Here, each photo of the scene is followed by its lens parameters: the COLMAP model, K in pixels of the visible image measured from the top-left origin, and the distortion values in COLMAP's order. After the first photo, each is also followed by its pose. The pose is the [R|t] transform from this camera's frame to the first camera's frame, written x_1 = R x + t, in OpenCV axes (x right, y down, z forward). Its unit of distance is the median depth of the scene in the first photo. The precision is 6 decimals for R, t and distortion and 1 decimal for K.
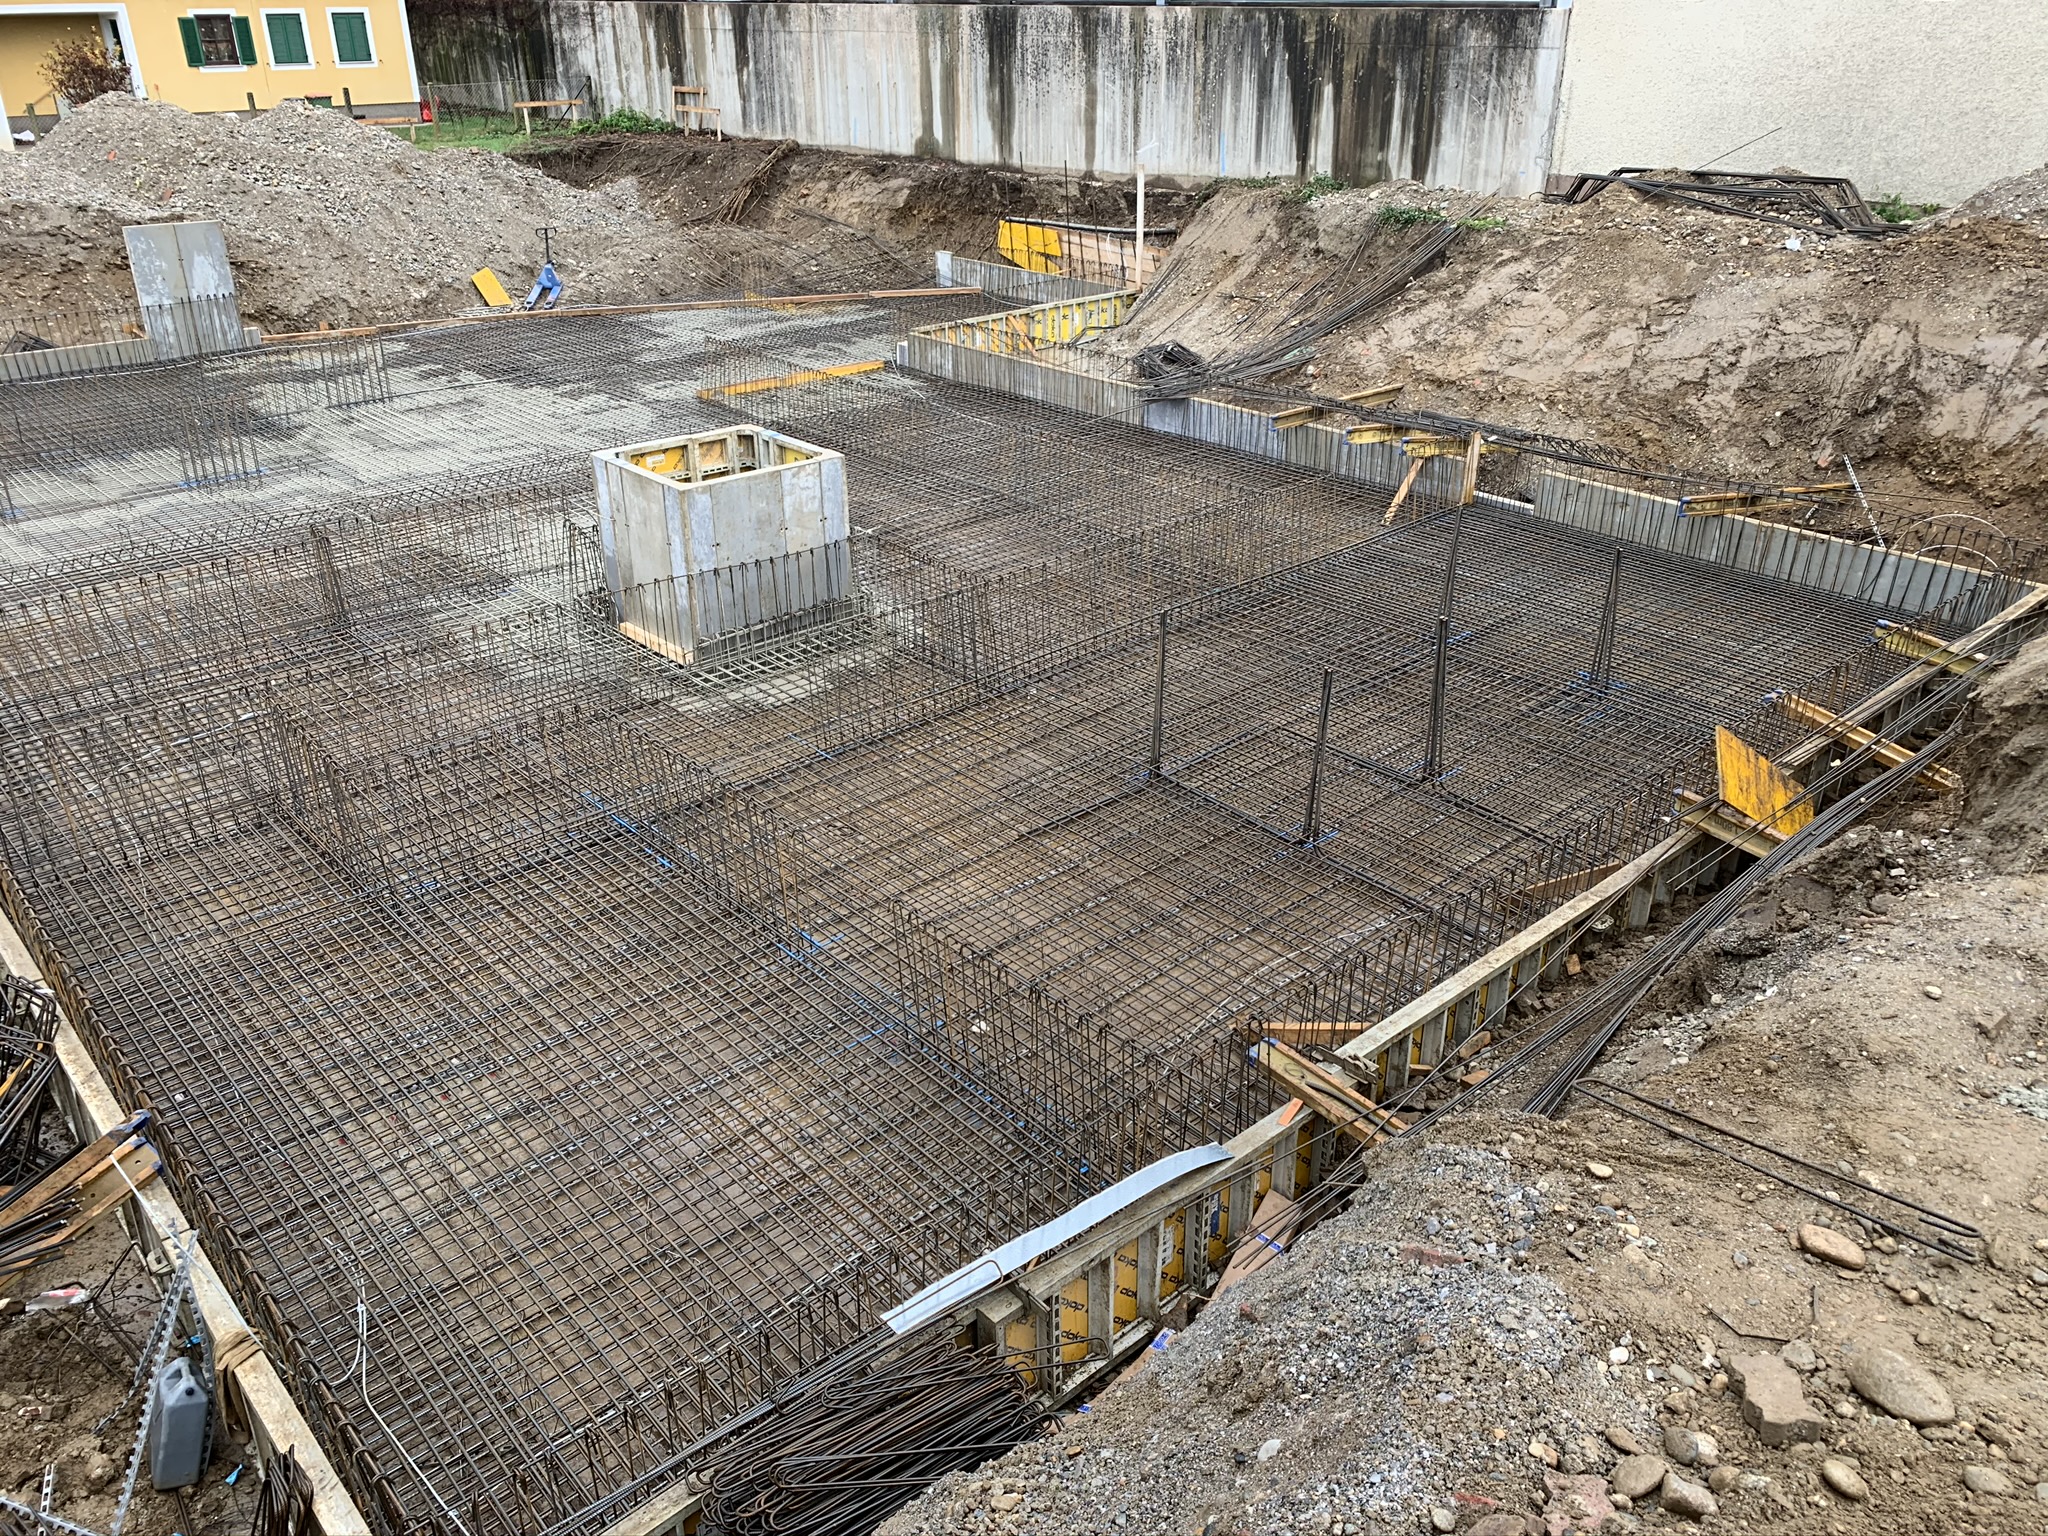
lens RADIAL K [[1551.4, 0, 1017.6], [0, 1551.4, 764.1], [0, 0, 1]] dist [0.024828, -0.027707]
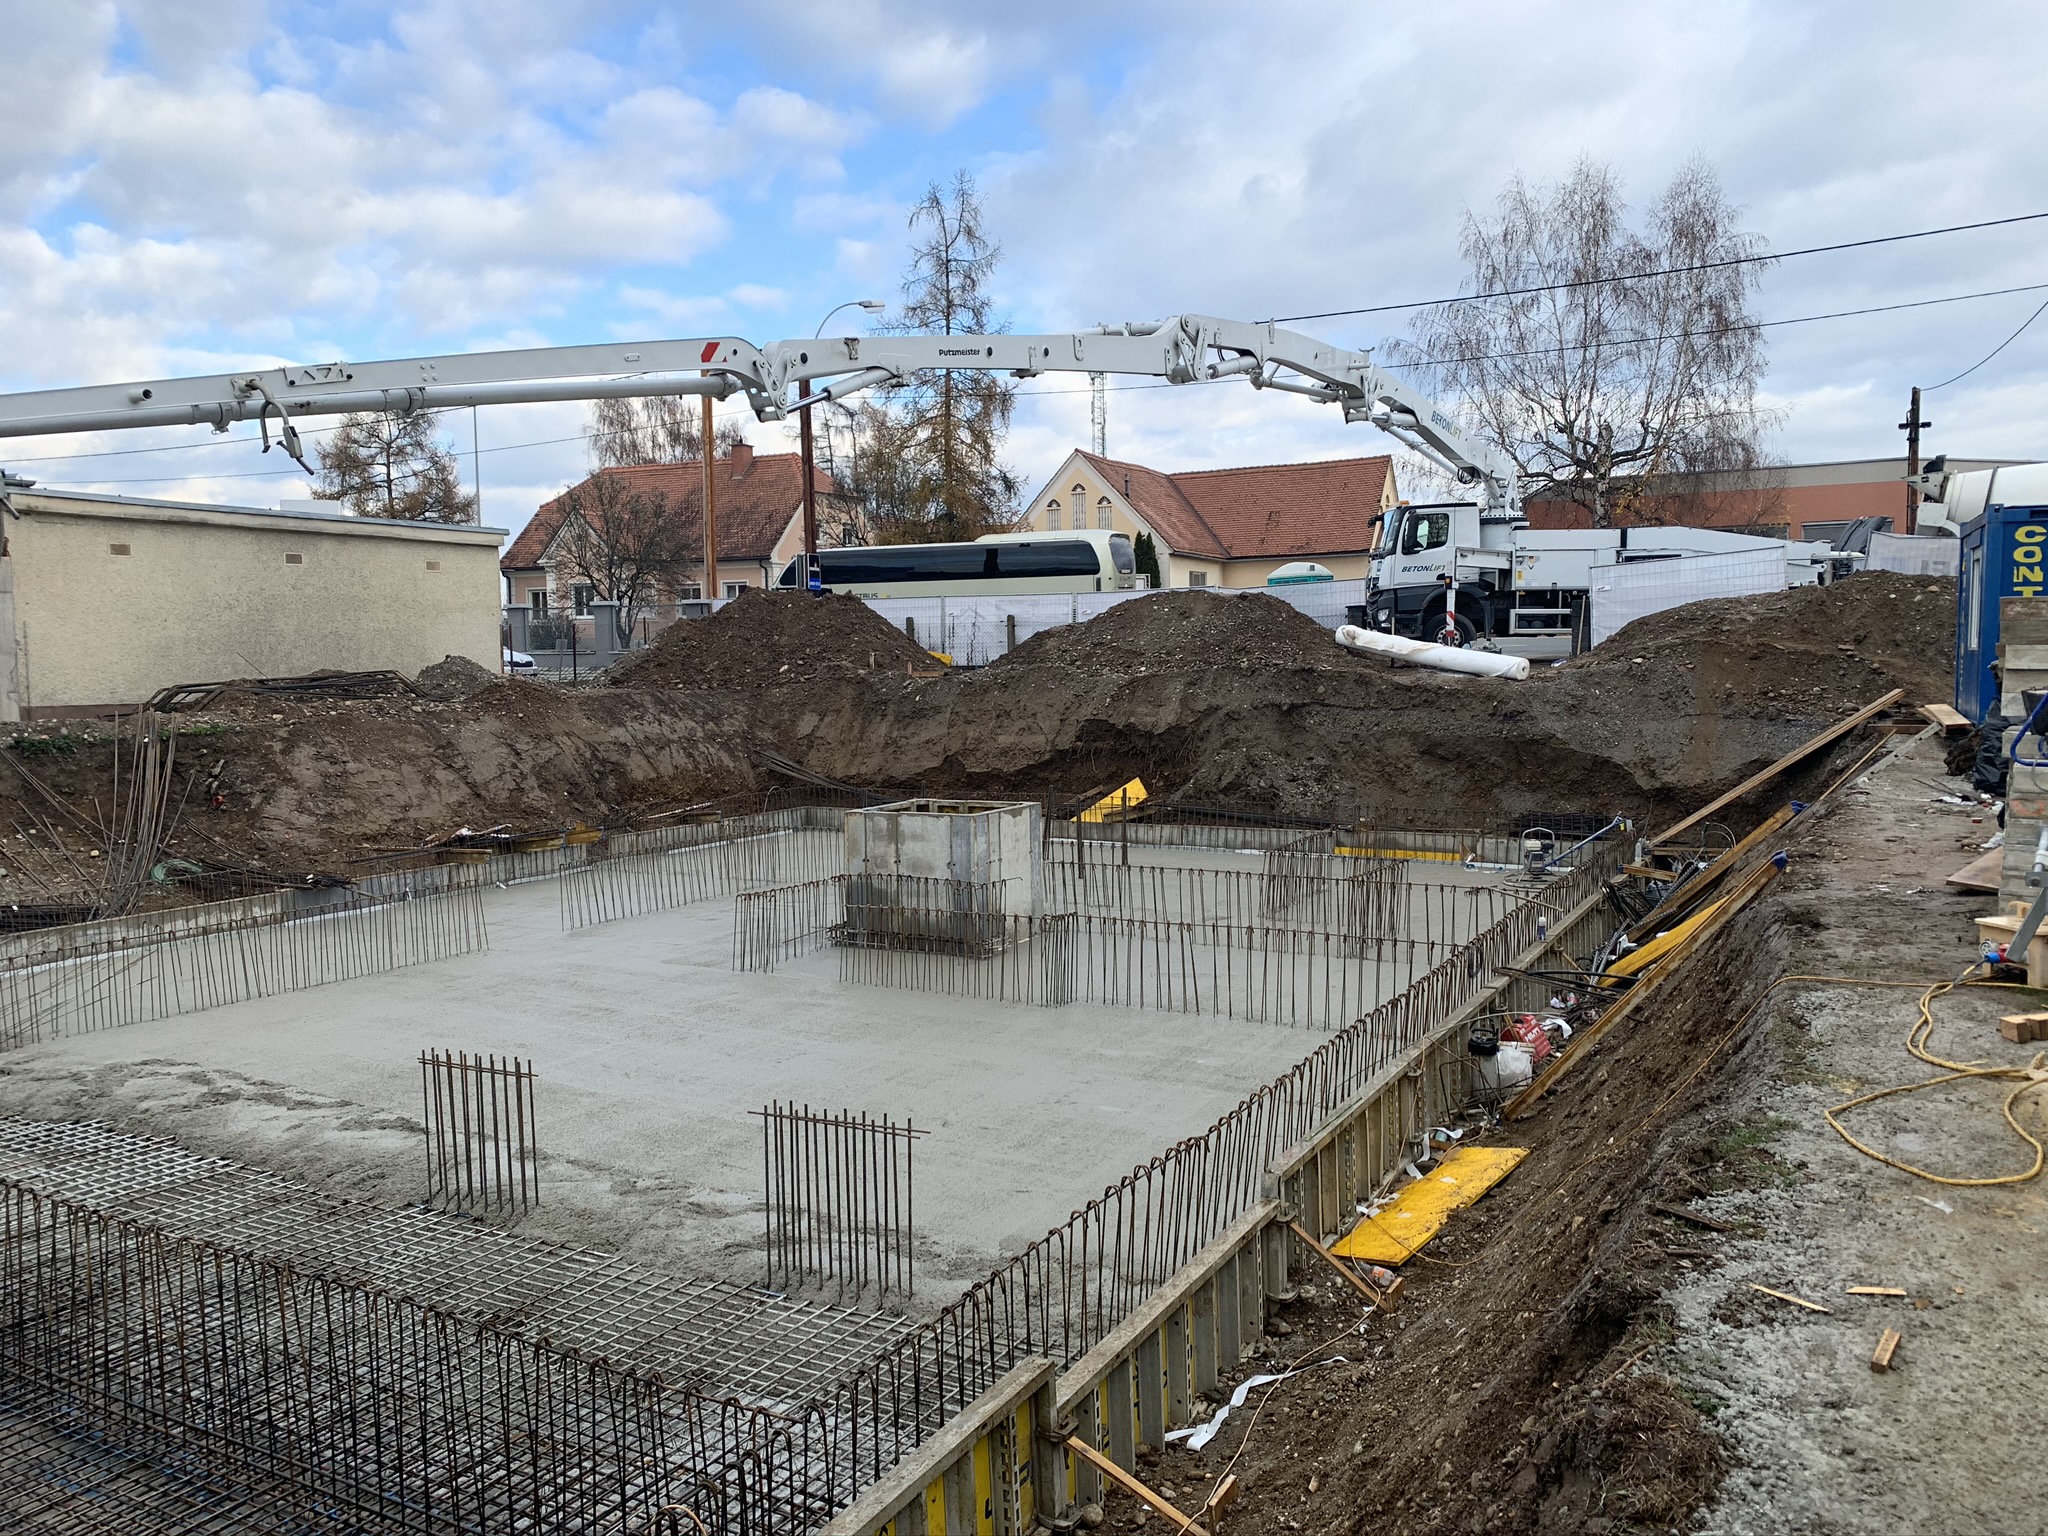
lens RADIAL K [[1551.4, 0, 1024.2], [0, 1551.4, 759.5], [0, 0, 1]] dist [0.024828, -0.027707]
pose [[-0.323258, -0.054994, 0.944712, -0.812272], [0.437145, 0.876731, 0.200617, -0.265332], [-0.839291, 0.477827, -0.259370, 0.726512]]
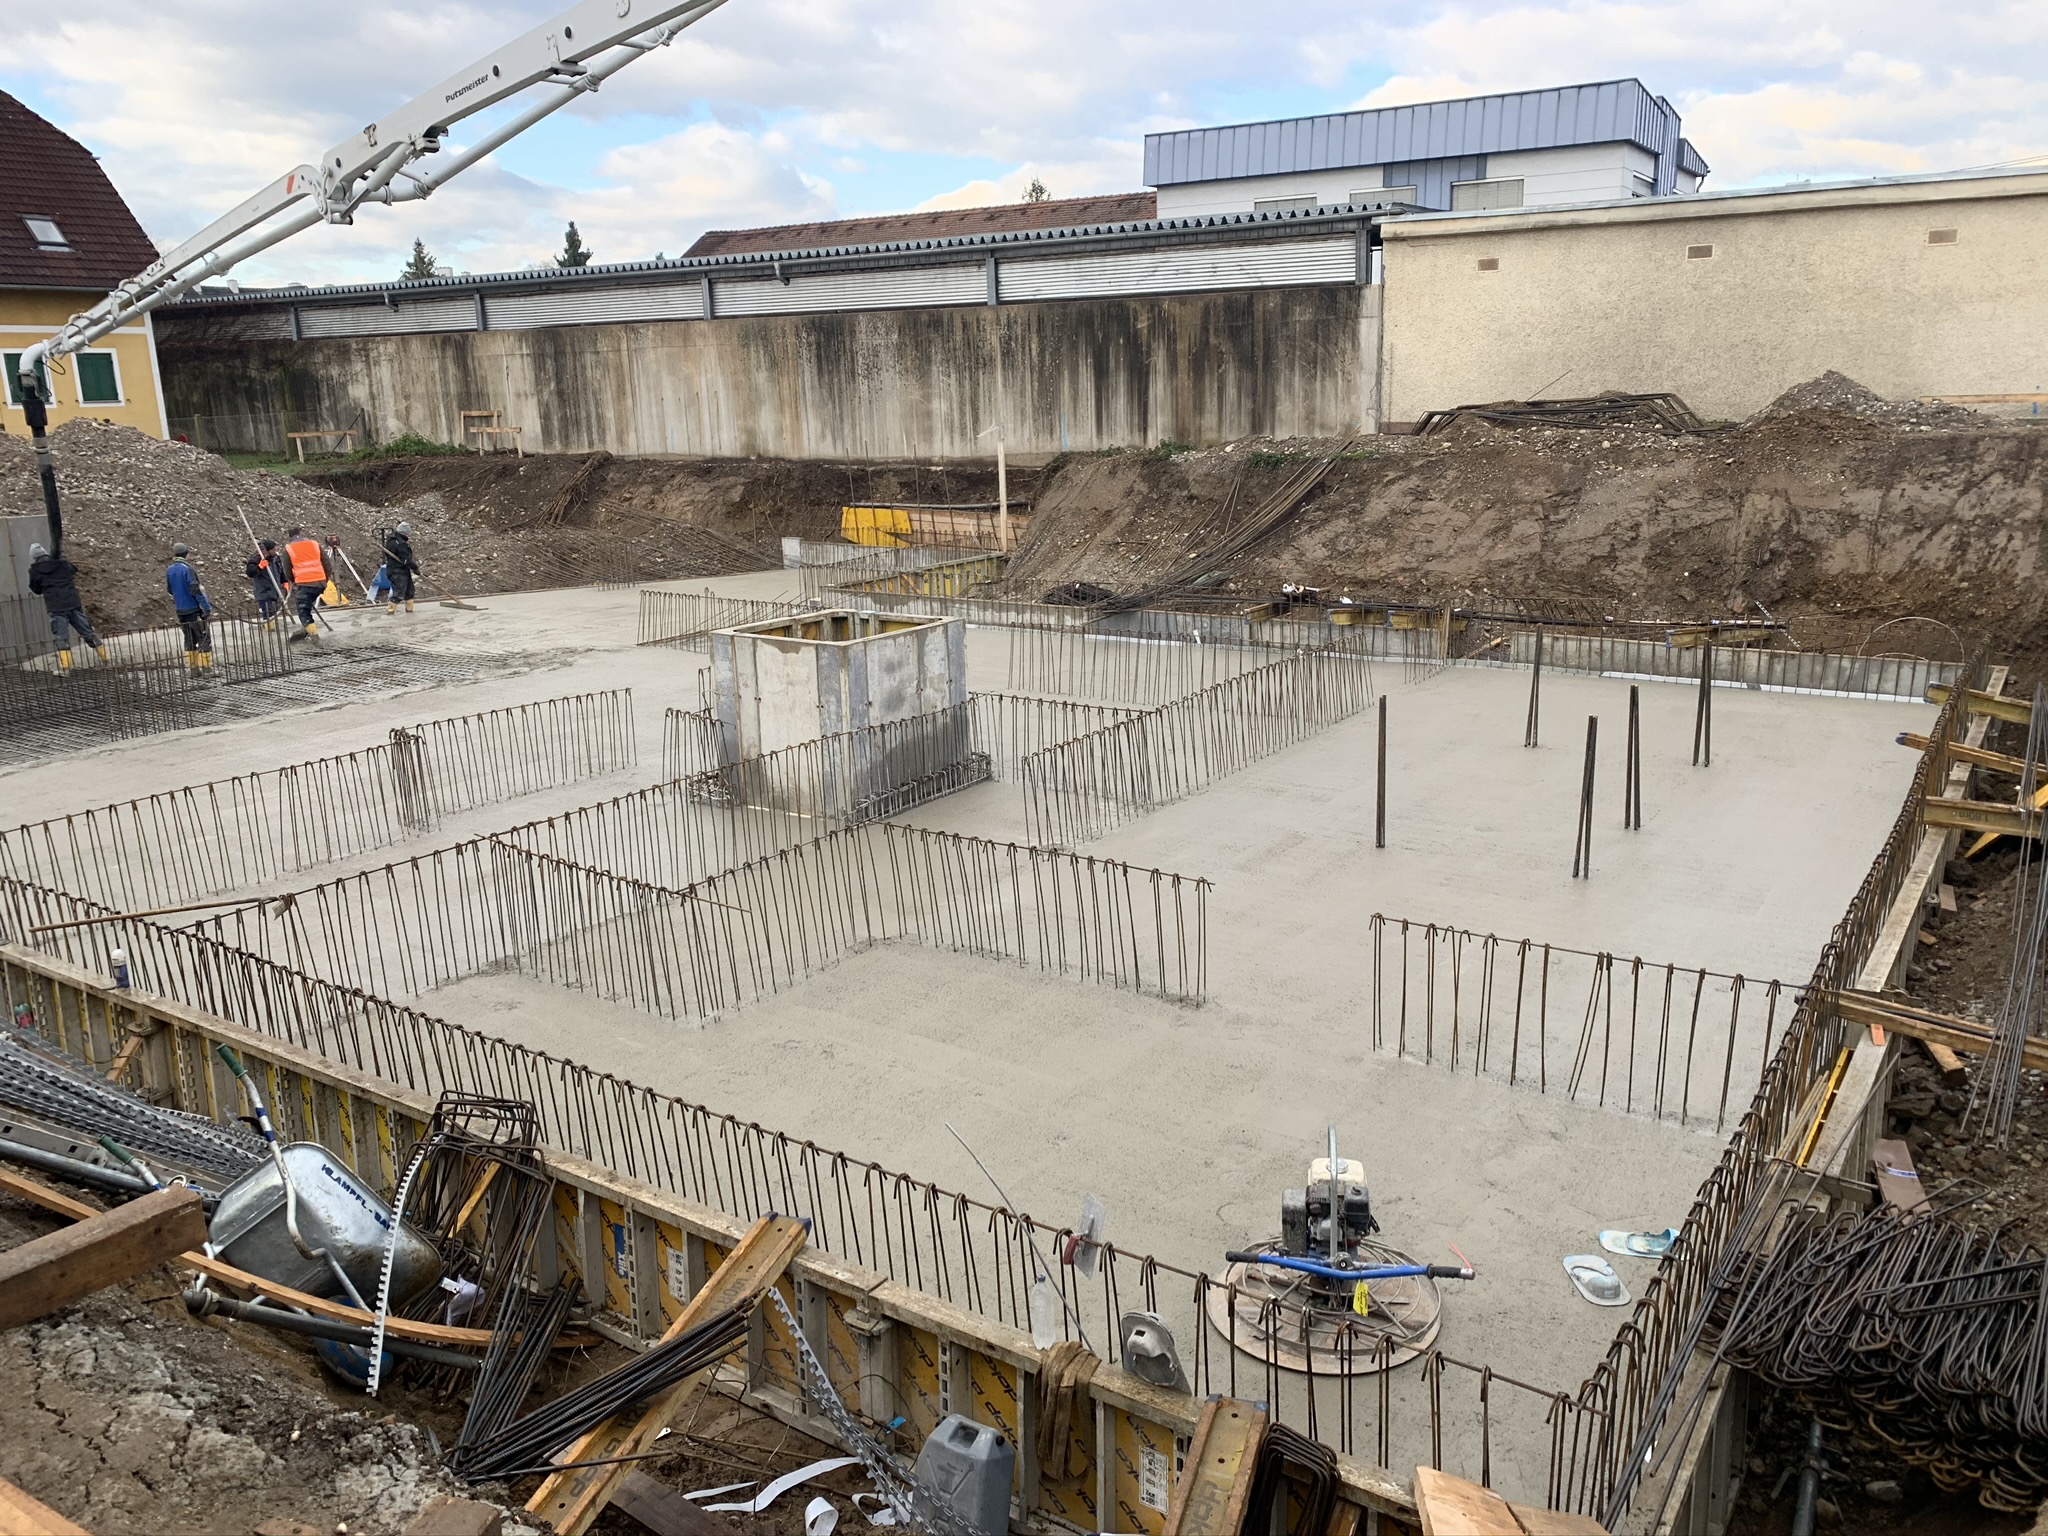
lens RADIAL K [[1551.4, 0, 1034.1], [0, 1551.4, 756.5], [0, 0, 1]] dist [0.024828, -0.027707]
pose [[0.971004, -0.077075, 0.226299, -0.174652], [0.125588, 0.969920, -0.208527, 0.058900], [-0.203420, 0.230901, 0.951475, 0.034382]]
